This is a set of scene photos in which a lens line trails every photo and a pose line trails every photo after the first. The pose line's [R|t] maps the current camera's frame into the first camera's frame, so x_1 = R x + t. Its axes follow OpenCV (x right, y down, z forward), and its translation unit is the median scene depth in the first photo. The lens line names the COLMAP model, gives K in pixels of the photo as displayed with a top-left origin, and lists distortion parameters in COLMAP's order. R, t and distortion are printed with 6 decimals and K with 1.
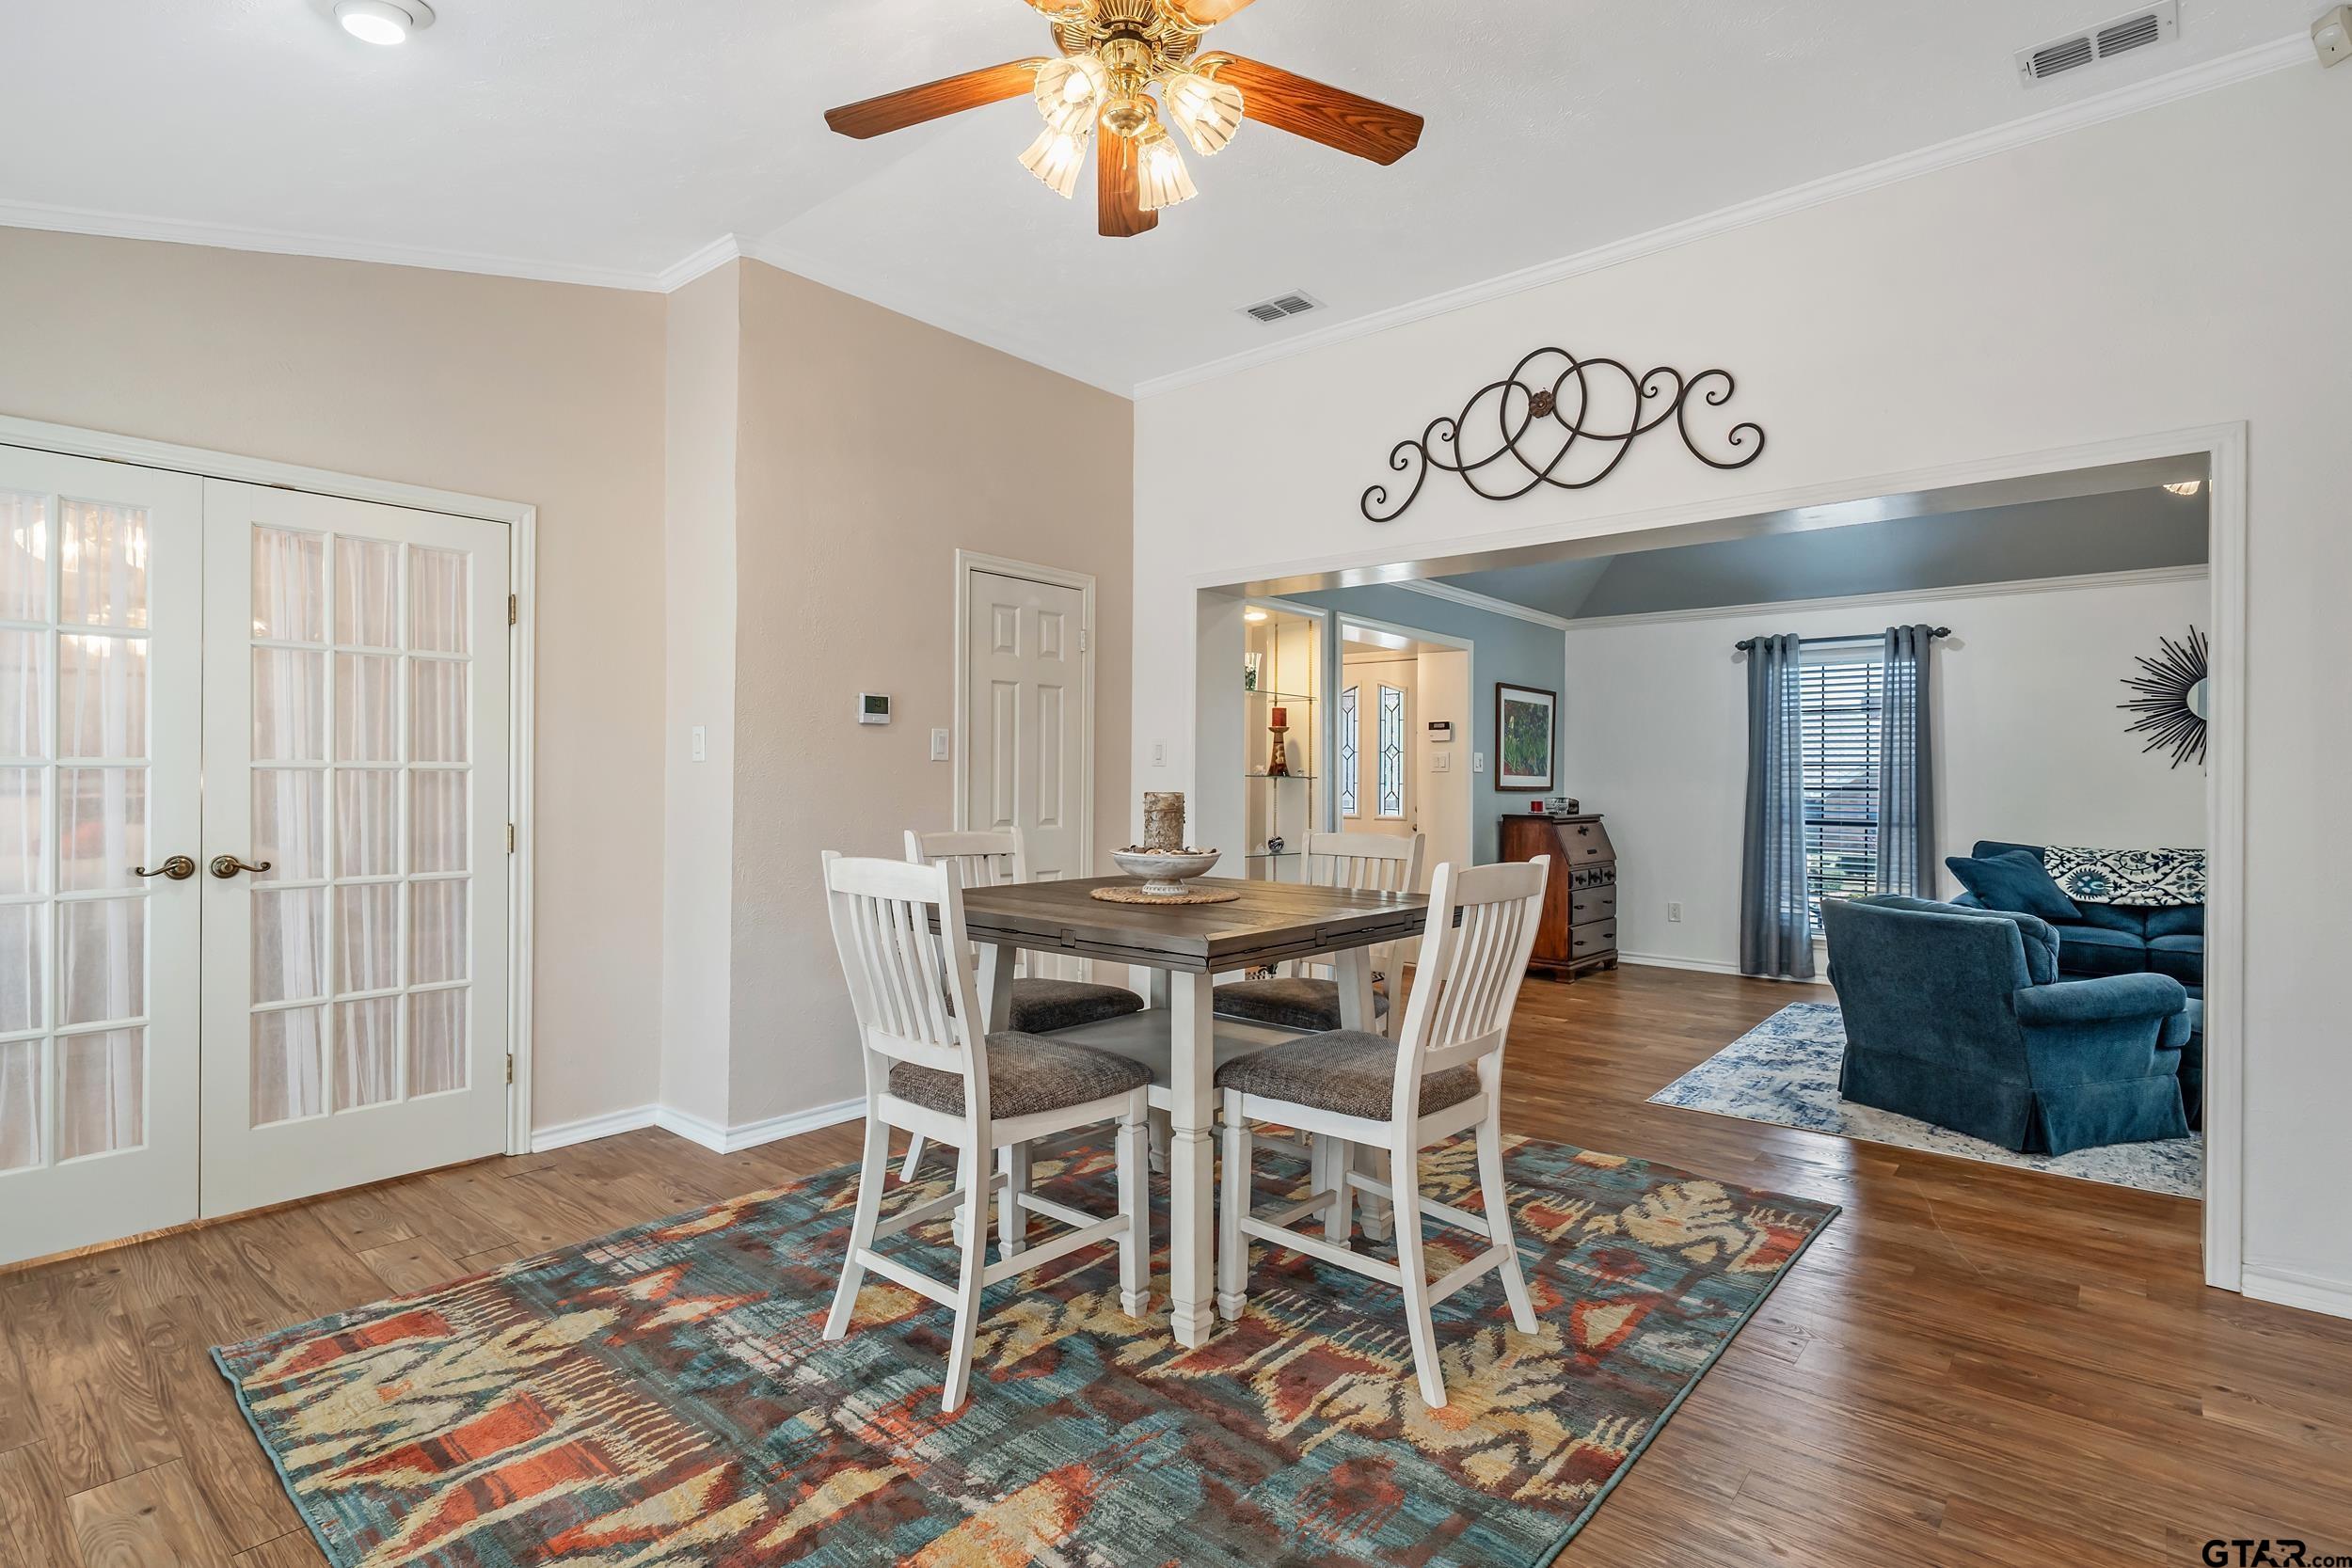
lens RADIAL K [[1137.0, 0, 1174.2], [0, 1137.0, 789.4], [0, 0, 1]] dist [0.001160, -0.000258]
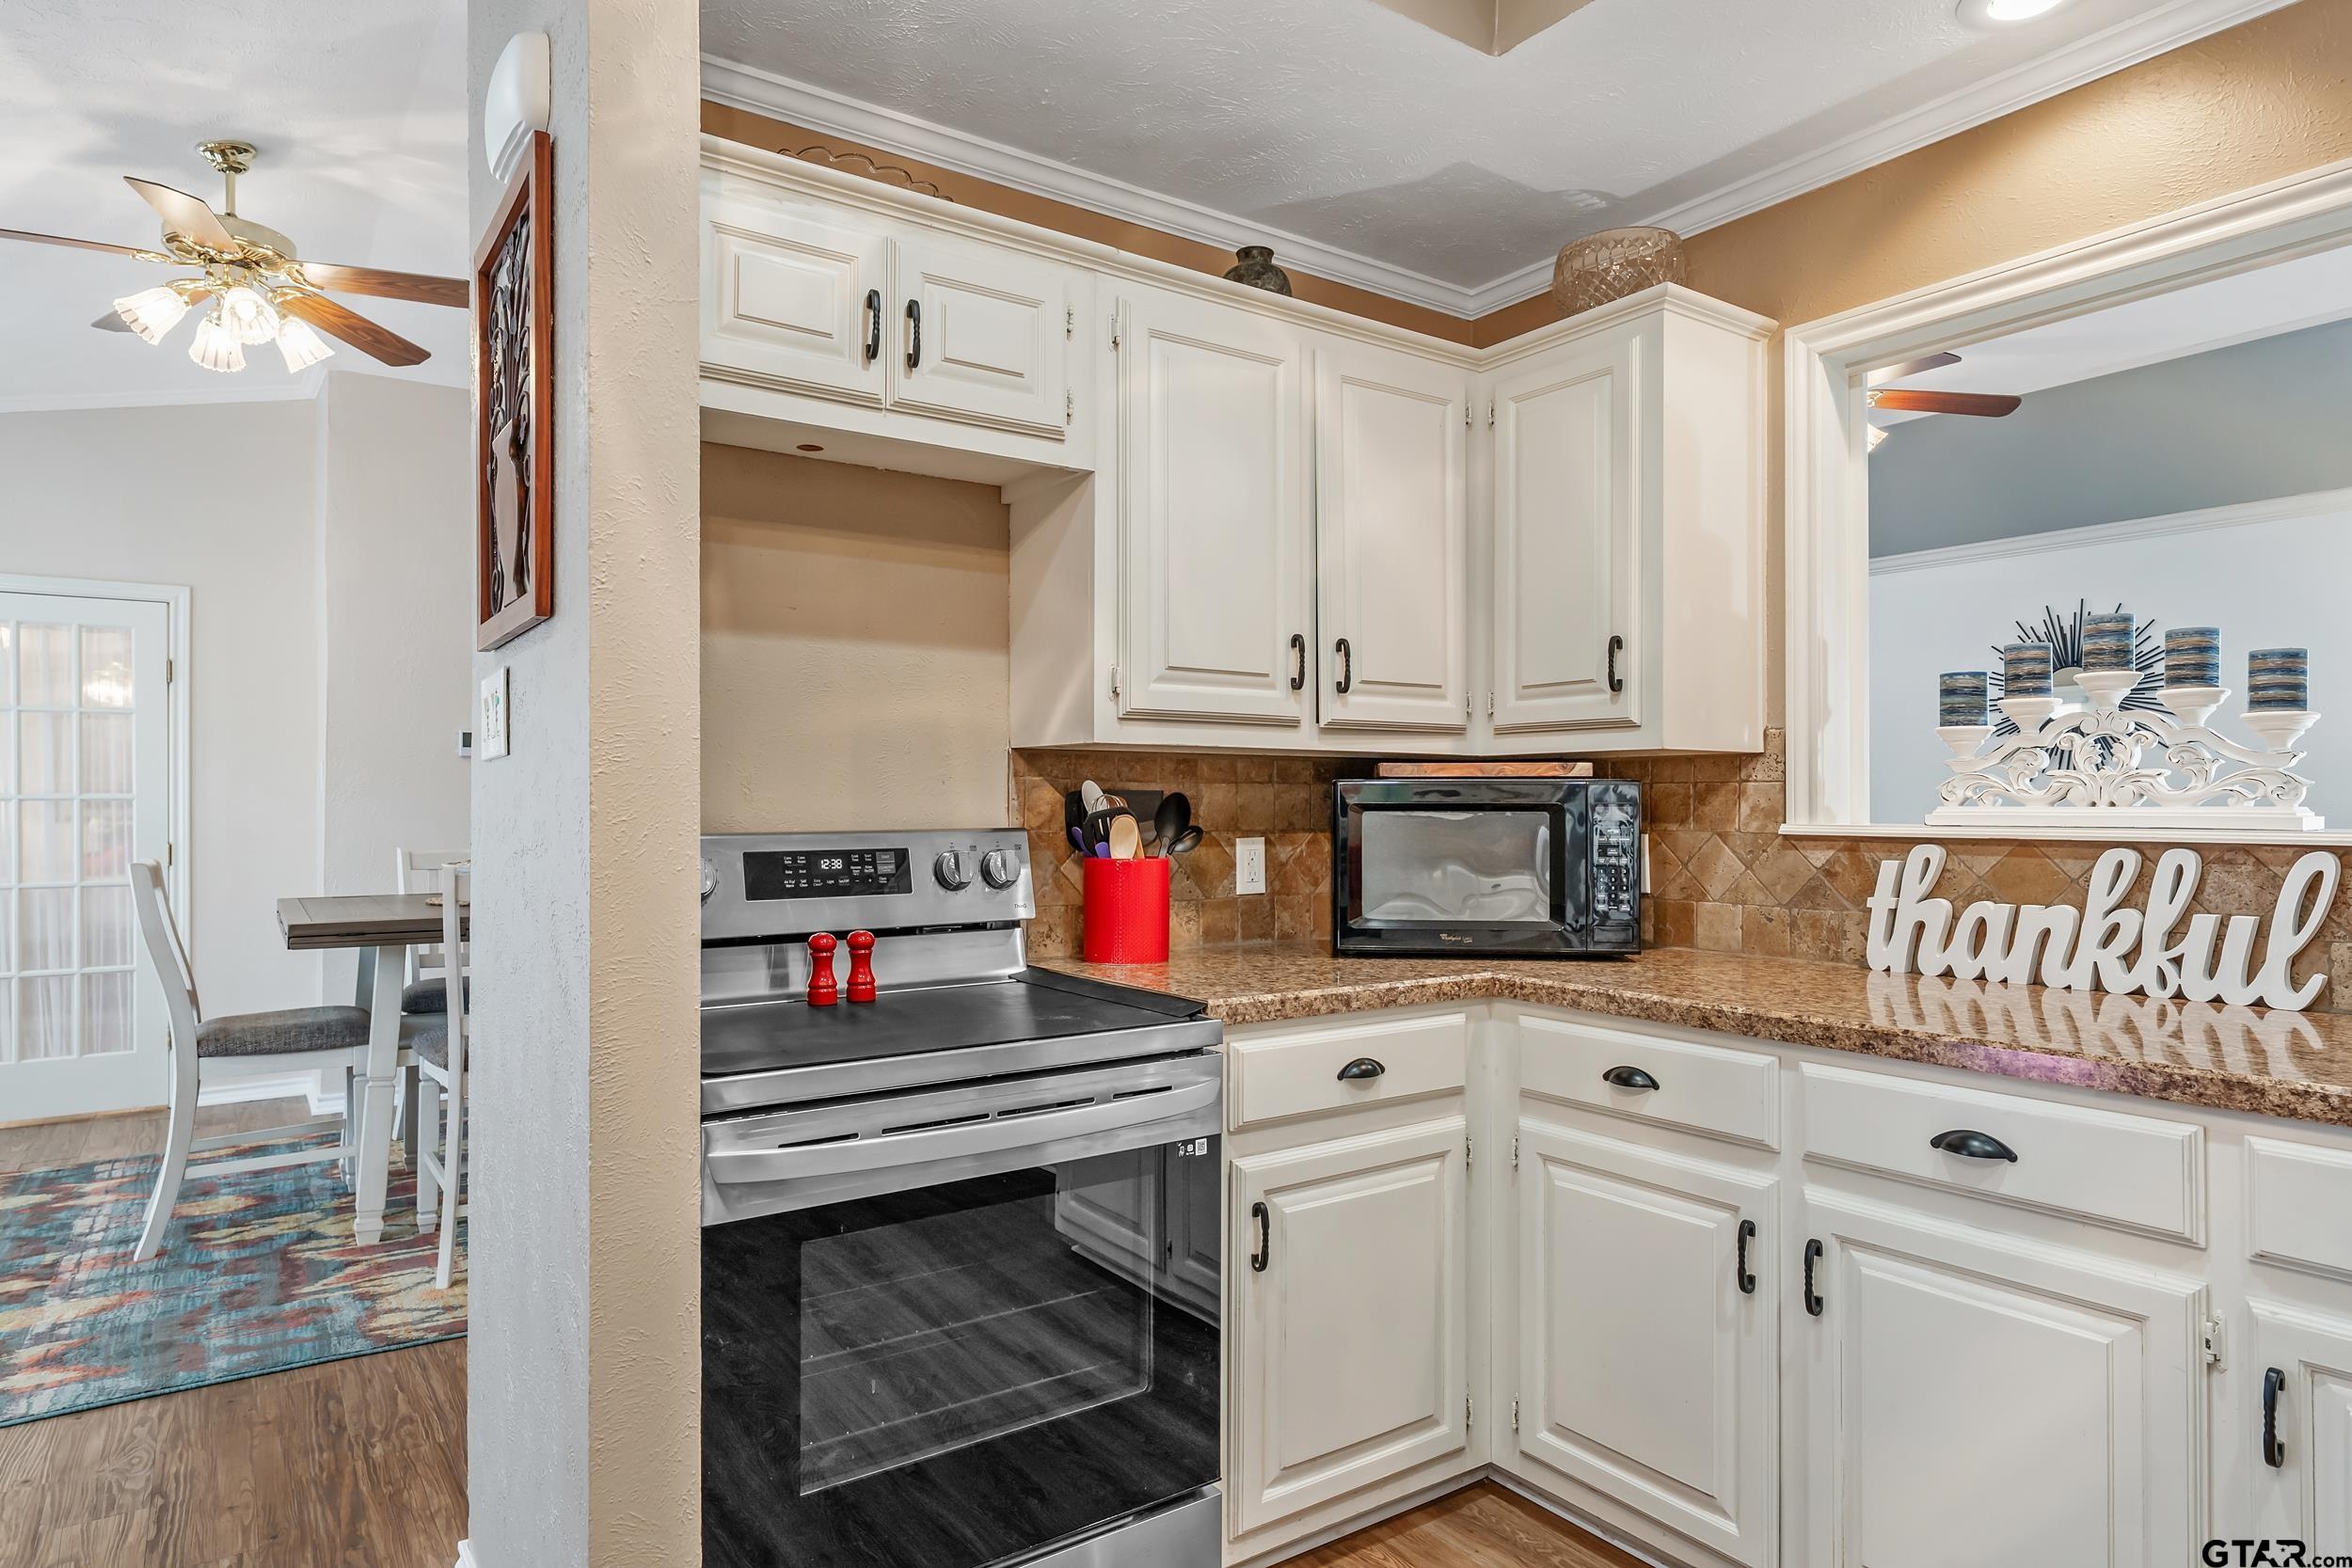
lens RADIAL K [[1374.6, 0, 1181.8], [0, 1374.6, 792.6], [0, 0, 1]] dist [0.002743, 0.000925]
pose [[0.967255, -0.008386, -0.253668, 1.416904], [0.004323, 0.999853, -0.016572, 0.009533], [0.253770, 0.014933, 0.967149, -0.298623]]
